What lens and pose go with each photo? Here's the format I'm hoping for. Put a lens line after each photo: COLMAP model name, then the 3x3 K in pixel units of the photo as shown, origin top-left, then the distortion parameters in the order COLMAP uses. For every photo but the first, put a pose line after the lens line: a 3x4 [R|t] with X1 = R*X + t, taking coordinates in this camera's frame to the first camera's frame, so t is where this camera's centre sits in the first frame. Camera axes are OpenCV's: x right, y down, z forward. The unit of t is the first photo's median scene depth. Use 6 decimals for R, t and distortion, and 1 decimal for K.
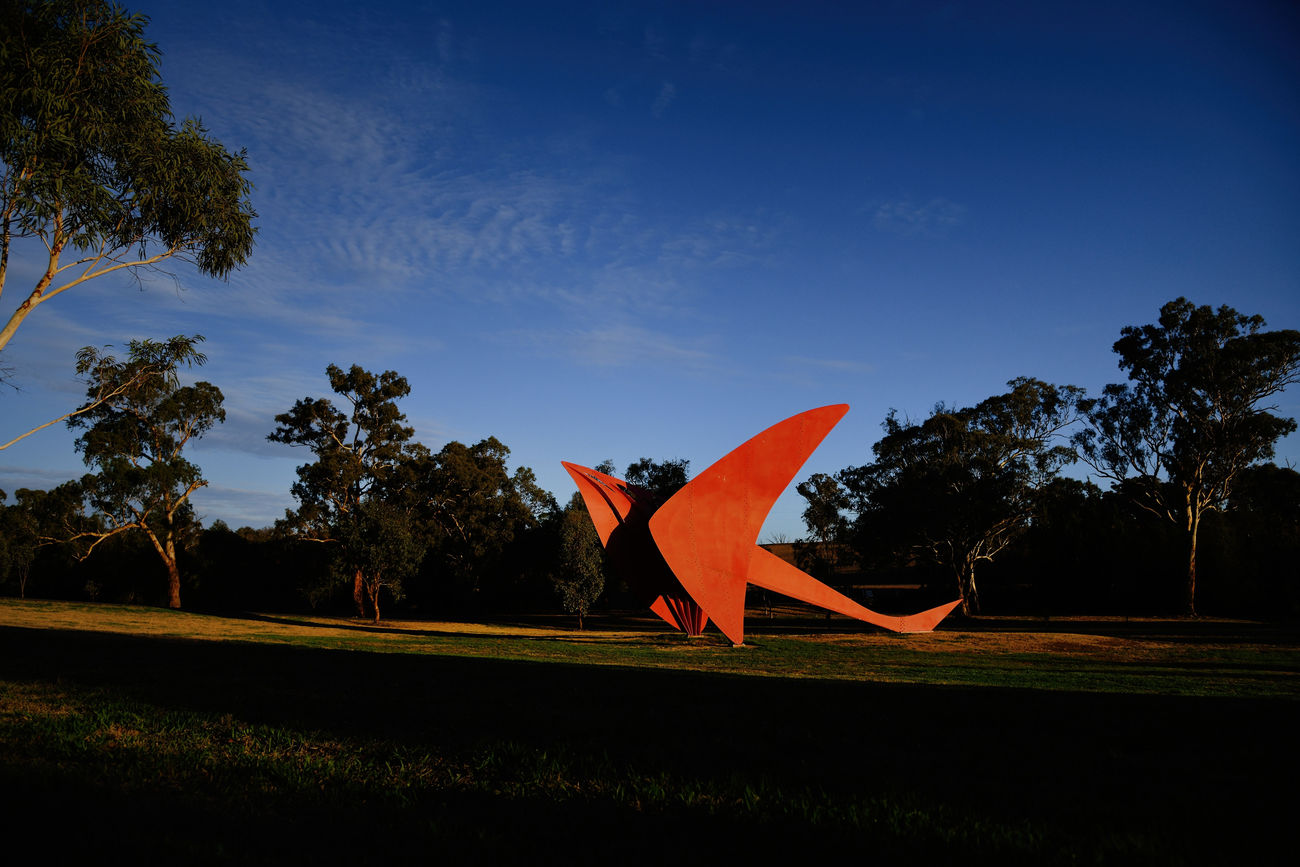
lens RADIAL K [[877.0, 0, 650.0], [0, 877.0, 433.5], [0, 0, 1]] dist [-0.049392, 0.016895]
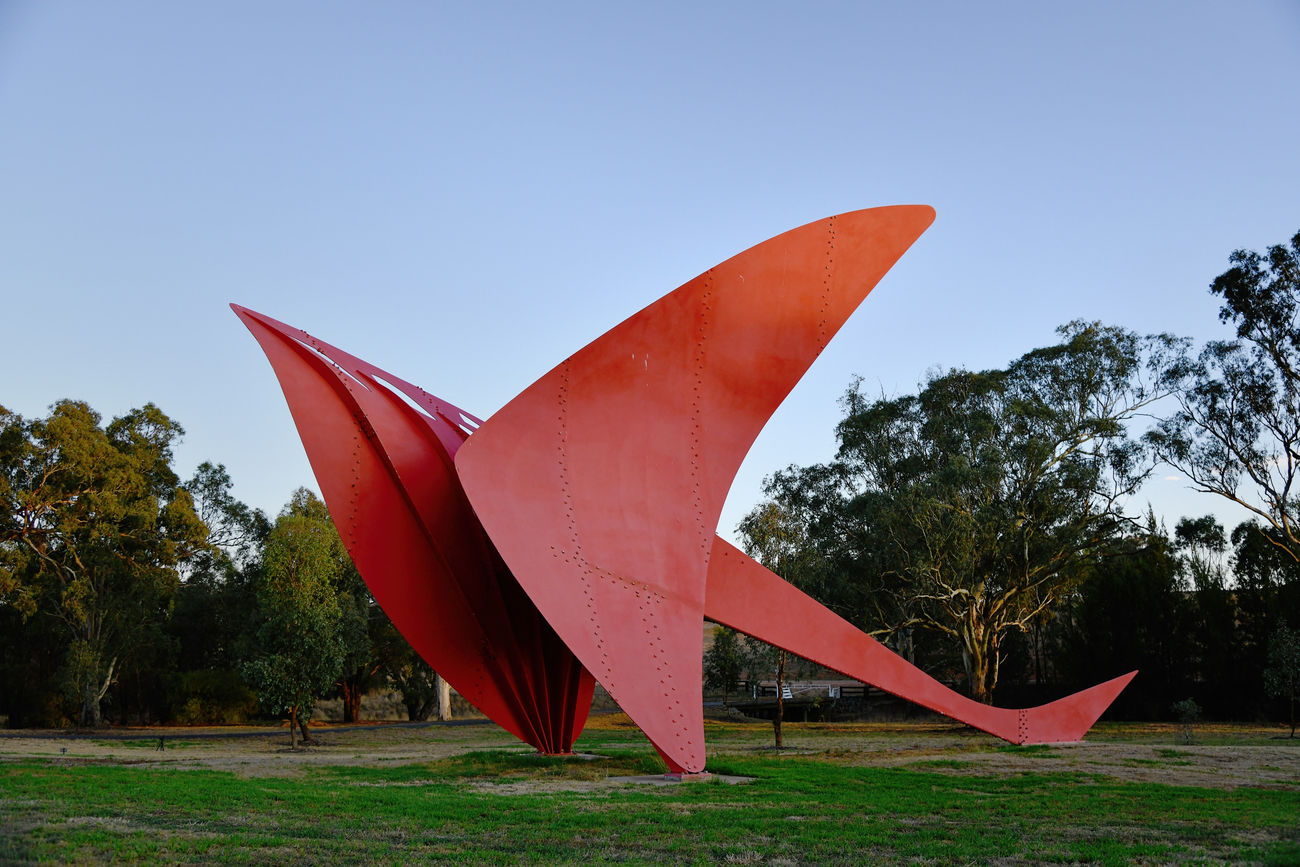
lens RADIAL K [[1284.3, 0, 650.0], [0, 1284.3, 433.5], [0, 0, 1]] dist [-0.042616, 0.000586]
pose [[0.985360, 0.034681, 0.166921, -0.005165], [-0.030191, 0.999113, -0.029361, 0.045741], [-0.167791, 0.023892, 0.985533, 0.186942]]
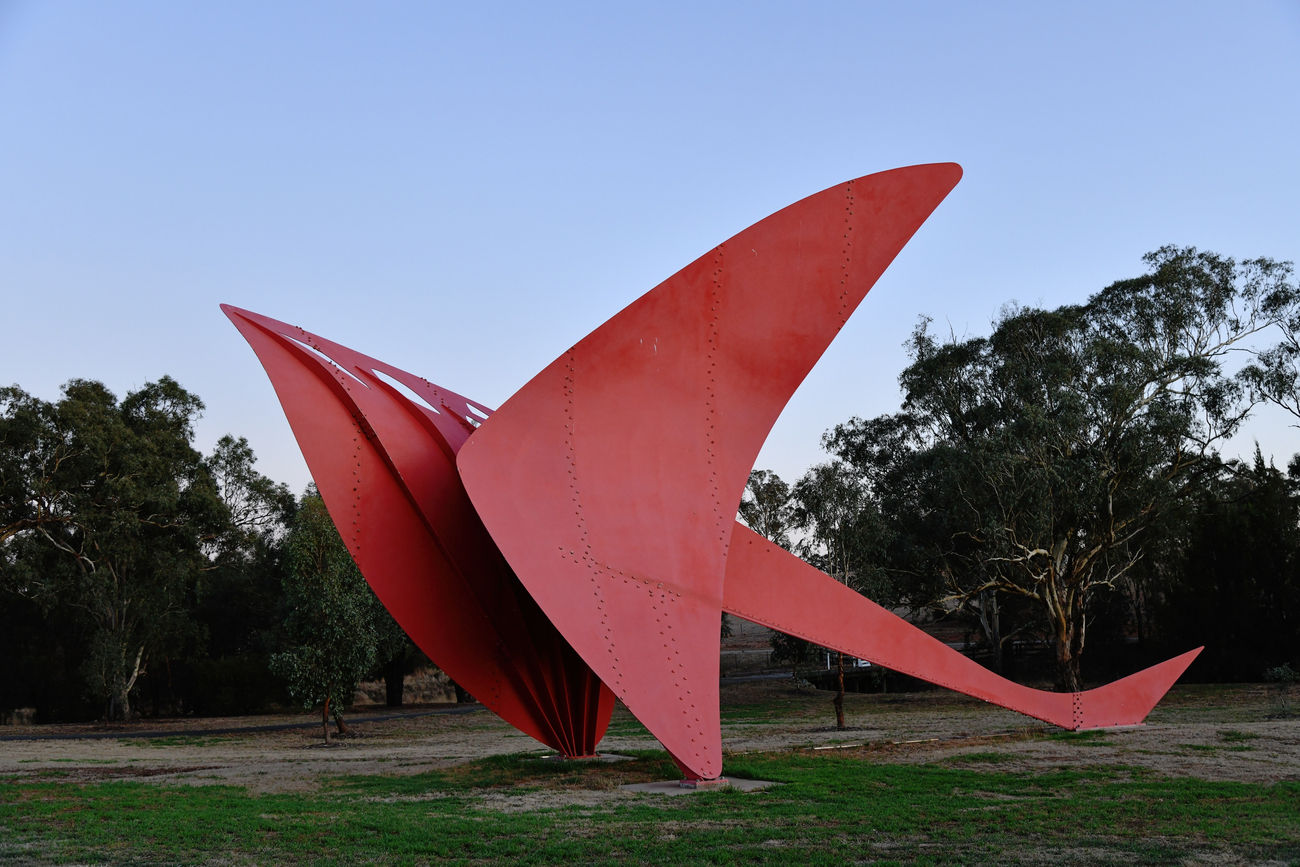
lens RADIAL K [[1411.8, 0, 650.0], [0, 1411.8, 433.5], [0, 0, 1]] dist [-0.047129, 0.013591]
pose [[0.992572, -0.009091, 0.121320, 0.003057], [0.007710, 0.999900, 0.011854, 0.036959], [-0.121416, -0.010831, 0.992543, 0.173028]]
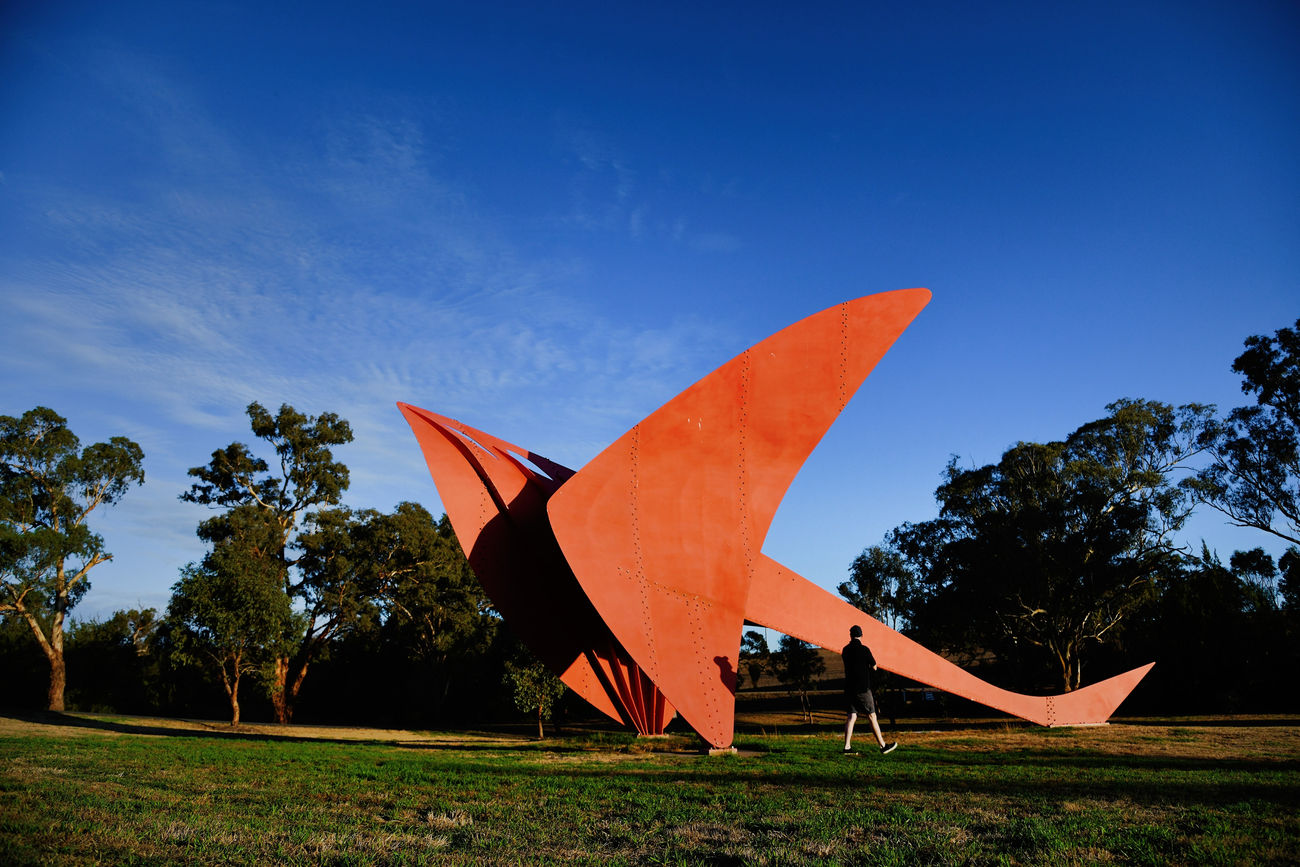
lens RADIAL K [[877.0, 0, 650.0], [0, 877.0, 433.5], [0, 0, 1]] dist [-0.049392, 0.016895]
pose [[0.999065, -0.018879, -0.038903, 0.033978], [0.013877, 0.992053, -0.125054, 0.054922], [0.040955, 0.124397, 0.991387, 0.215723]]
